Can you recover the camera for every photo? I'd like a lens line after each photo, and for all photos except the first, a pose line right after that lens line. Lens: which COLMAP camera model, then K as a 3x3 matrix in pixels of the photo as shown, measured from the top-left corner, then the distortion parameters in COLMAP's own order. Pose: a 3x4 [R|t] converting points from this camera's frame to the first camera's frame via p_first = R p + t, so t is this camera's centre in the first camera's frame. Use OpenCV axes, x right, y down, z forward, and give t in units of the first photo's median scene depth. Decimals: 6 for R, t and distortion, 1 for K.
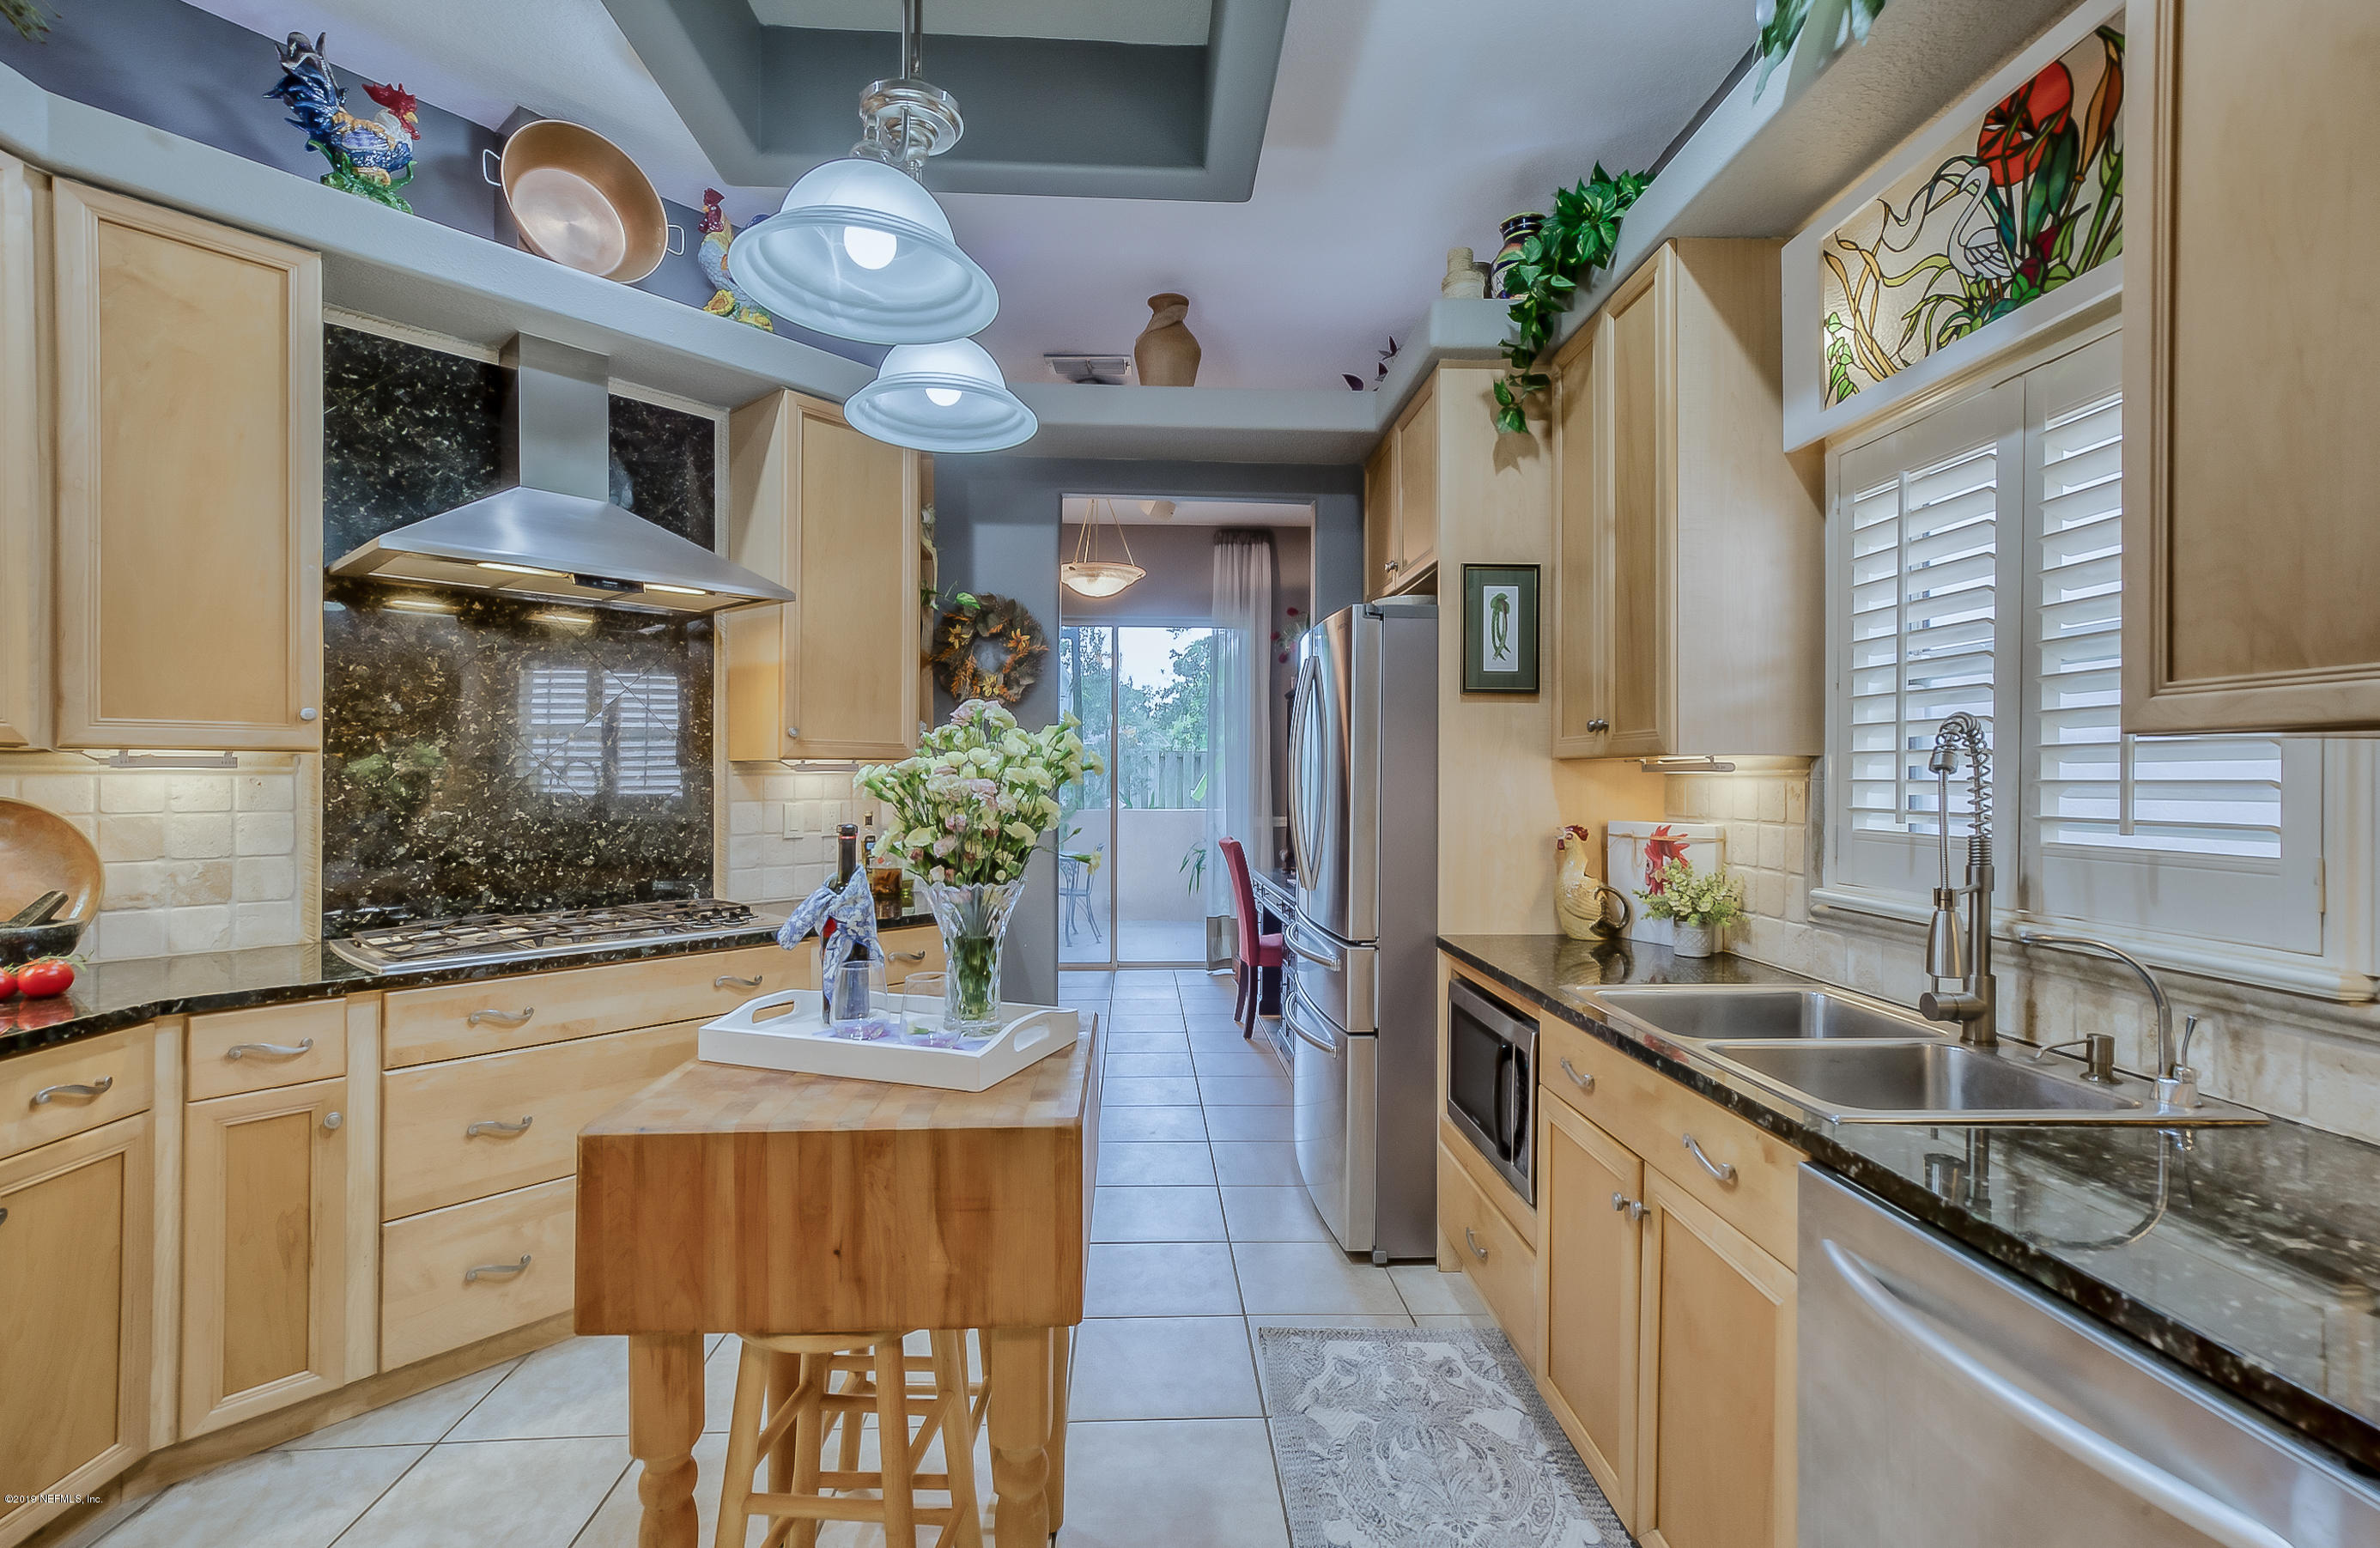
lens RADIAL K [[1052.9, 0, 1190.3], [0, 1052.9, 772.8], [0, 0, 1]] dist [0.003305, 0.003442]
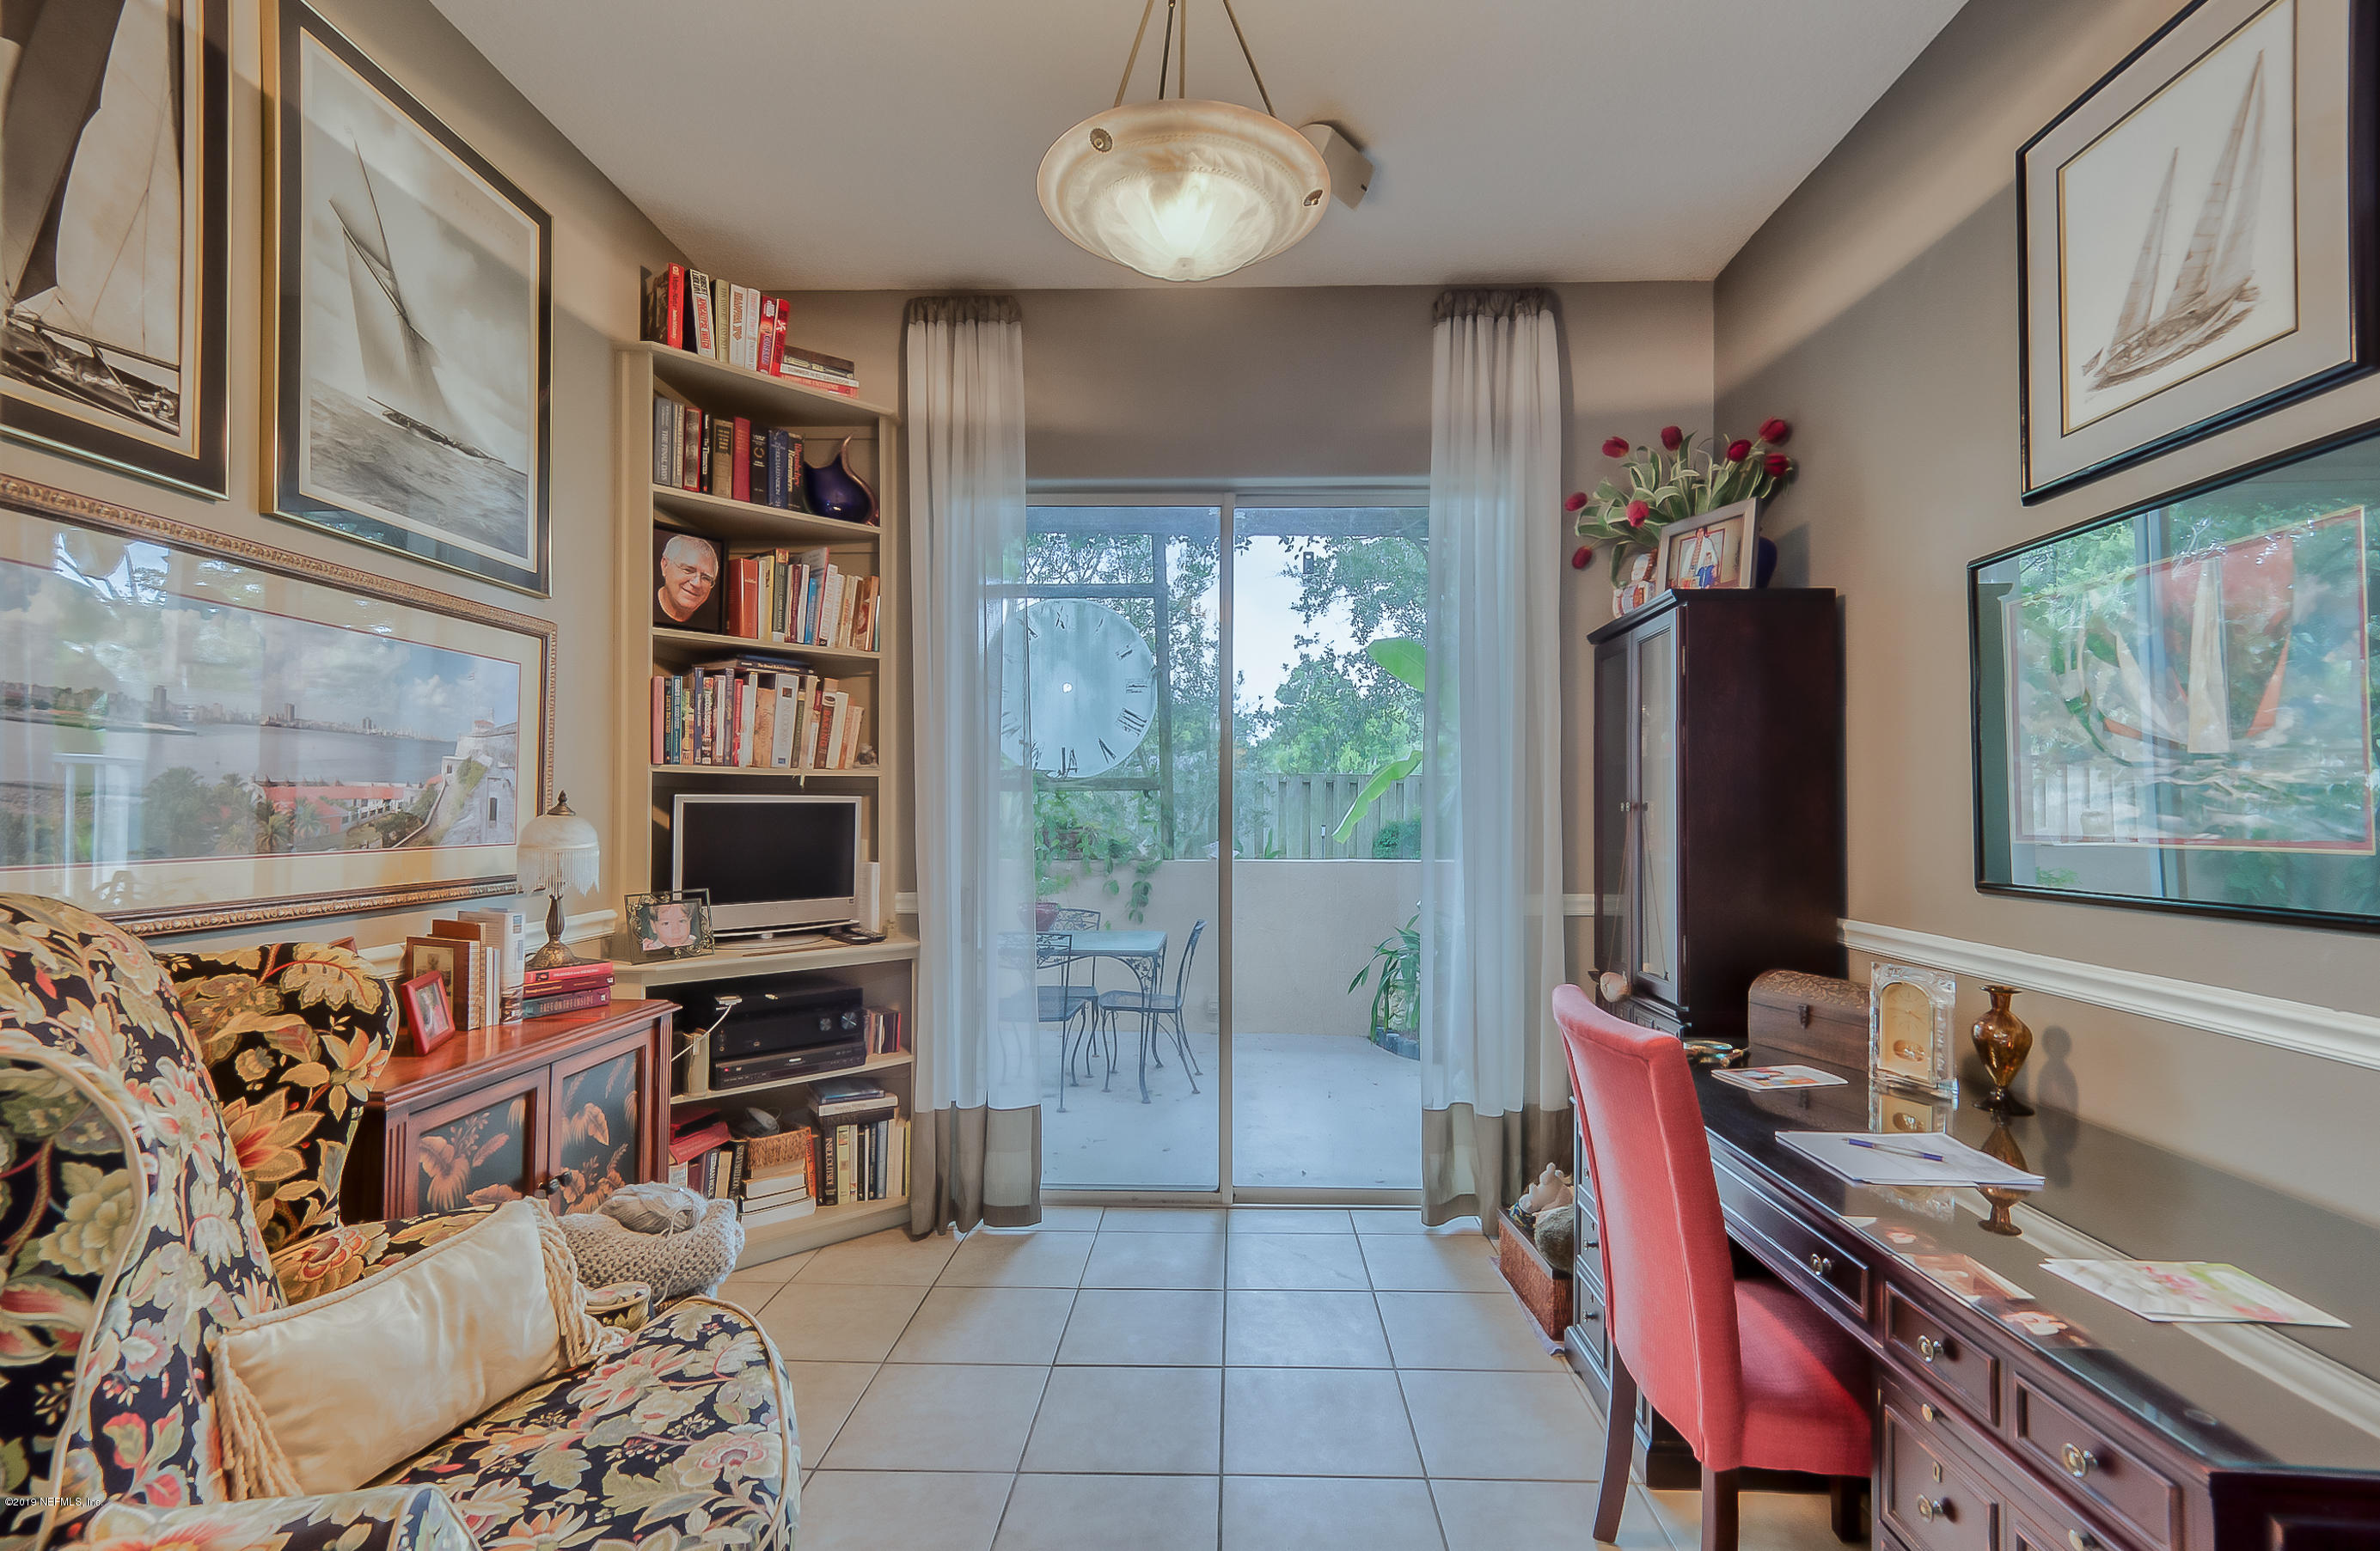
lens RADIAL K [[1052.8, 0, 1210.6], [0, 1052.8, 790.0], [0, 0, 1]] dist [0.003305, 0.003442]
pose [[0.997173, -0.001610, -0.075129, -0.131042], [0.000621, 0.999913, -0.013195, 0.004130], [0.075143, 0.013111, 0.997087, 1.543608]]
